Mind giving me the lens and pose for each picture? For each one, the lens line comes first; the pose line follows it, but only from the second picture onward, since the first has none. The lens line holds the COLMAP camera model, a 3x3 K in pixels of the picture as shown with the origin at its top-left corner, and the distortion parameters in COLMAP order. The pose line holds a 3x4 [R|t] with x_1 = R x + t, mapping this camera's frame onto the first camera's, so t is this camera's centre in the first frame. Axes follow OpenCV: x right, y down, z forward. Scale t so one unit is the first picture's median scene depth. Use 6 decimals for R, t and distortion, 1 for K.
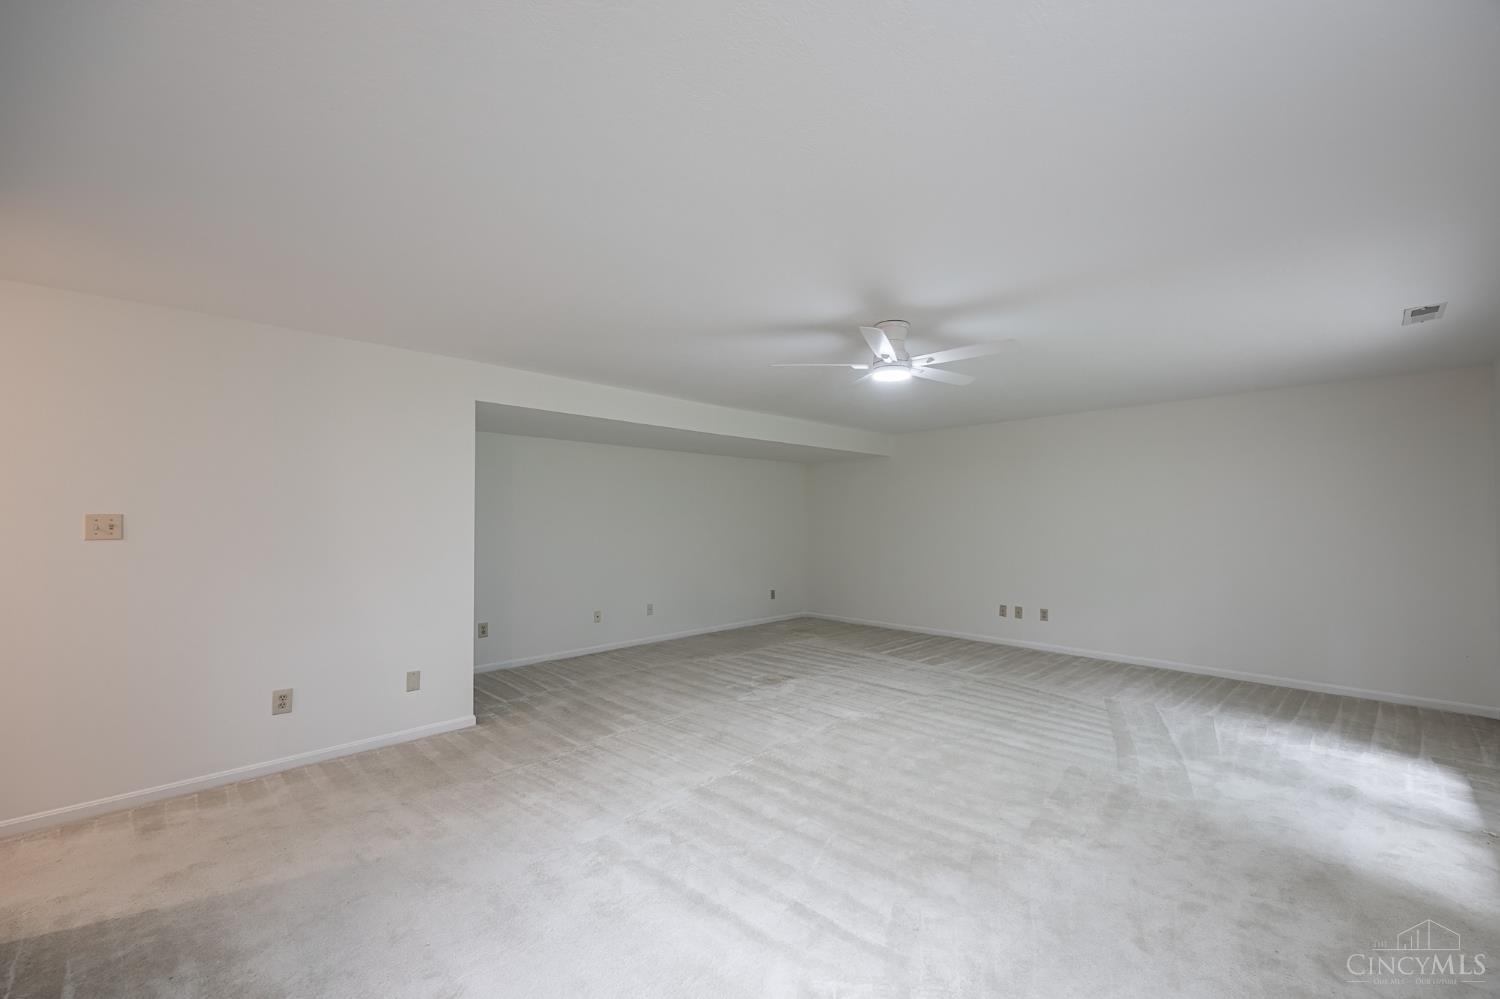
lens RADIAL K [[611.9, 0, 752.5], [0, 611.9, 516.0], [0, 0, 1]] dist [0.001980, 0.000153]
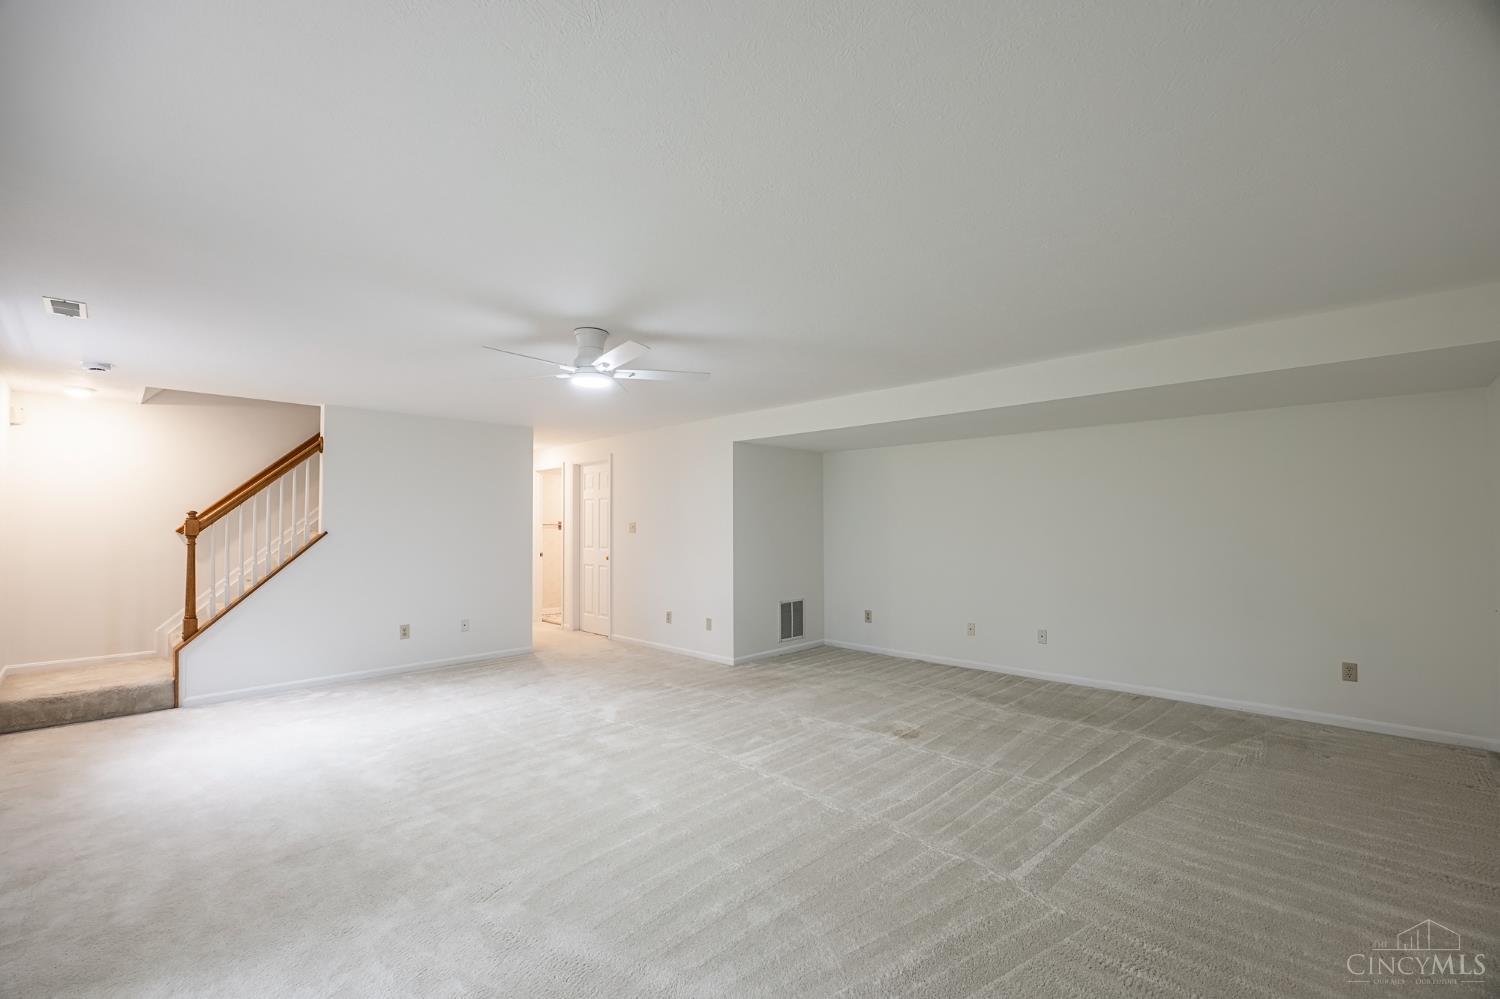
lens RADIAL K [[614.6, 0, 750.0], [0, 614.6, 499.5], [0, 0, 1]] dist [-0.000281, -0.000019]
pose [[0.045688, -0.039401, -0.998178, 0.910718], [0.008496, 0.999201, -0.039053, 0.007498], [0.998920, -0.006697, 0.045986, 0.883165]]
